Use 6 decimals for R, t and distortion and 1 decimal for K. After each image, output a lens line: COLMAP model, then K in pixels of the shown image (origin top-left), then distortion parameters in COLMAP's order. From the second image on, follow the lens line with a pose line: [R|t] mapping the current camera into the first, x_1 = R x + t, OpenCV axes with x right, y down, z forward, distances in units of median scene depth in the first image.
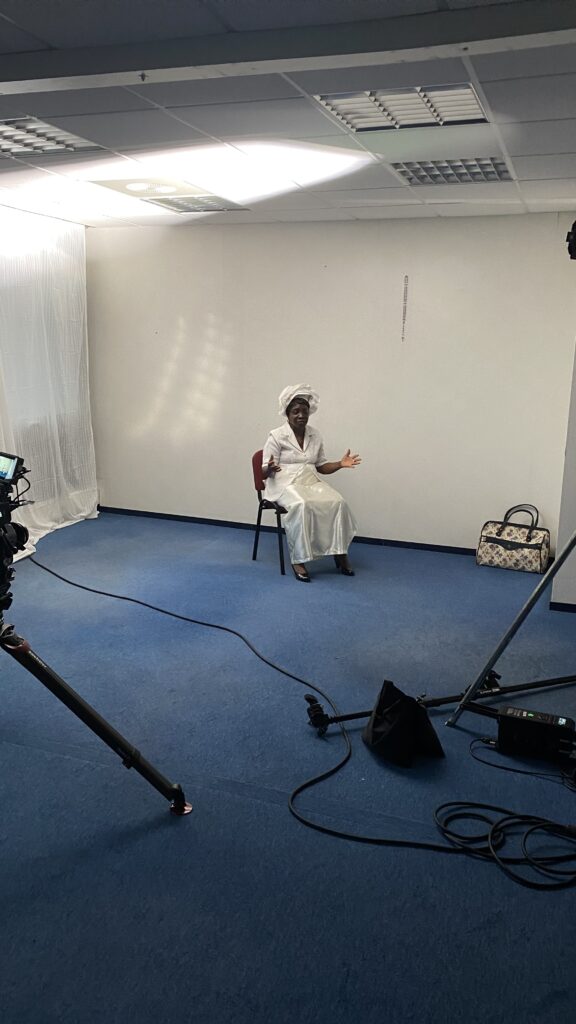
lens RADIAL K [[984.3, 0, 288.0], [0, 984.3, 512.0], [0, 0, 1]] dist [-0.054095, 0.003158]
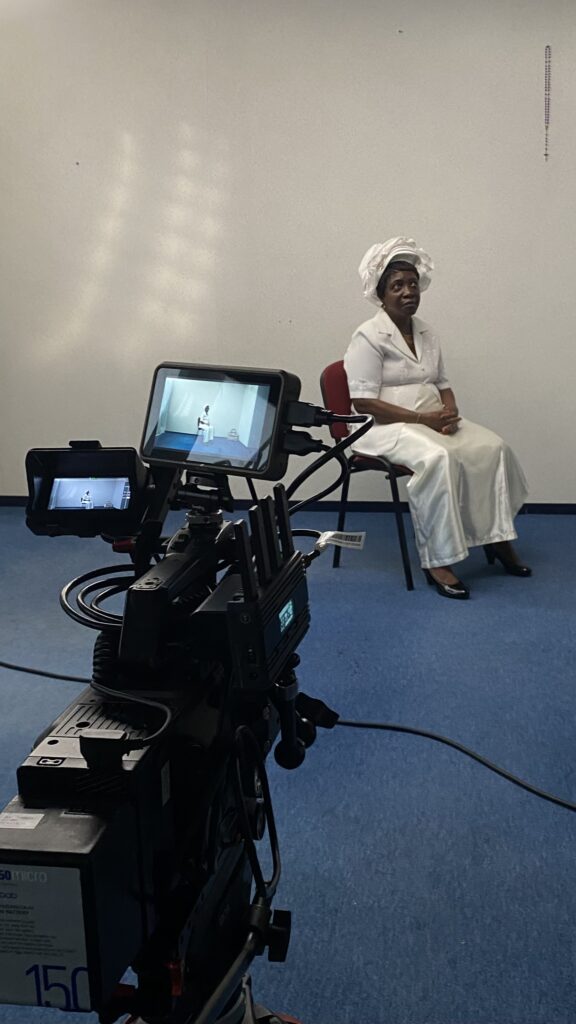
lens RADIAL K [[984.3, 0, 288.0], [0, 984.3, 512.0], [0, 0, 1]] dist [-0.054095, 0.003158]
pose [[0.959061, -0.099665, 0.265083, -0.207003], [0.082226, 0.993703, 0.076118, -0.025089], [-0.271000, -0.051205, 0.961216, 0.493135]]
